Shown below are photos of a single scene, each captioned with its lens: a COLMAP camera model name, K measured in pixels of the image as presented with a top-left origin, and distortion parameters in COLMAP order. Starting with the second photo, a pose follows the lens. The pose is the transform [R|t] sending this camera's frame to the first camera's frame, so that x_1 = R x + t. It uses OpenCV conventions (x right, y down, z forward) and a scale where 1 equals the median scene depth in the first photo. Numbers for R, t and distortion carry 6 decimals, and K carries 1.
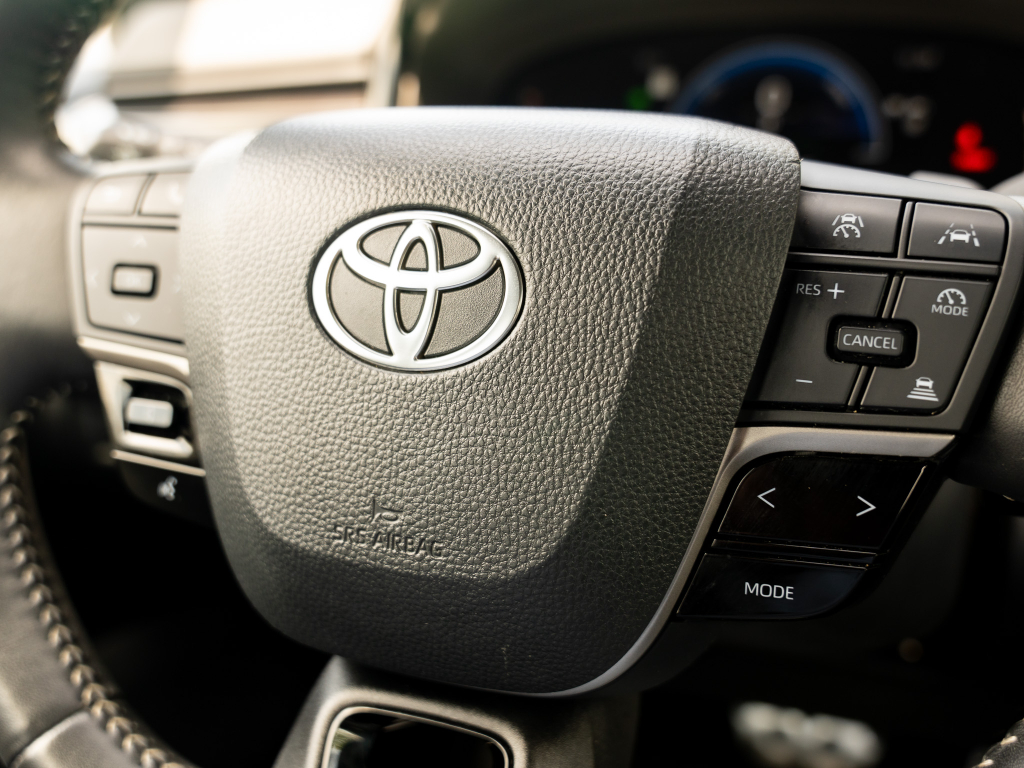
lens RADIAL K [[1199.1, 0, 513.9], [0, 1199.1, 381.7], [0, 0, 1]] dist [0.002486, 0.000000]
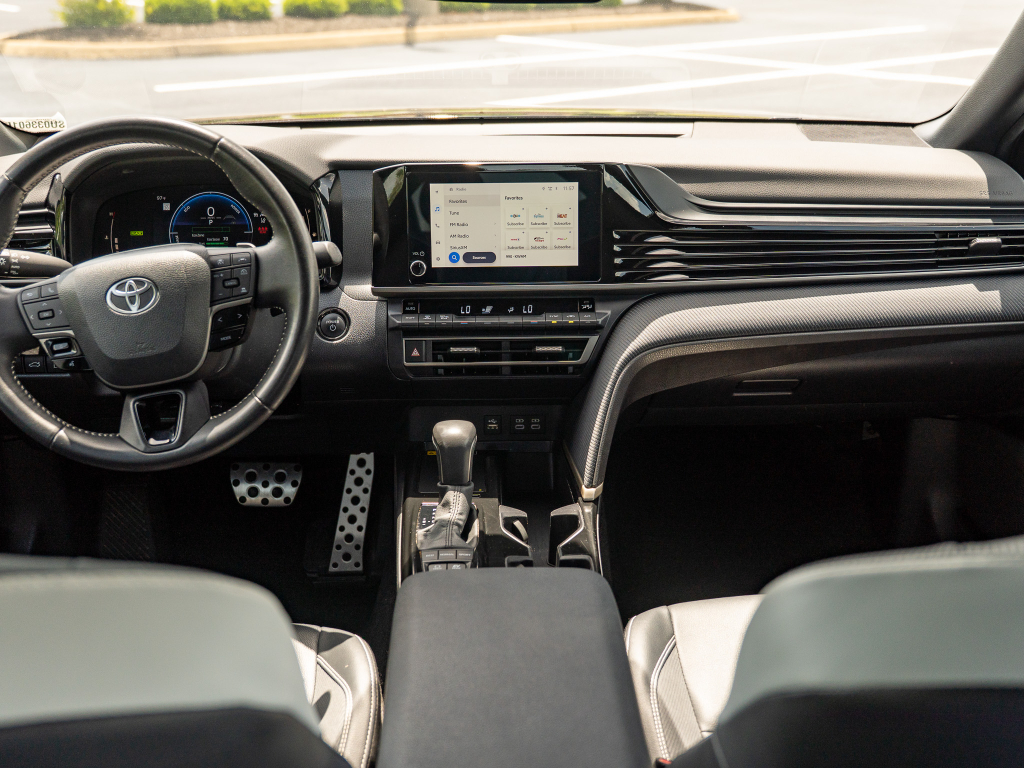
lens RADIAL K [[1199.1, 0, 518.9], [0, 1199.1, 388.0], [0, 0, 1]] dist [0.002486, 0.000000]
pose [[0.873239, -0.262572, 0.410499, -0.784959], [0.265558, 0.962750, 0.050902, 0.430794], [-0.408574, 0.064562, 0.910439, -3.829325]]
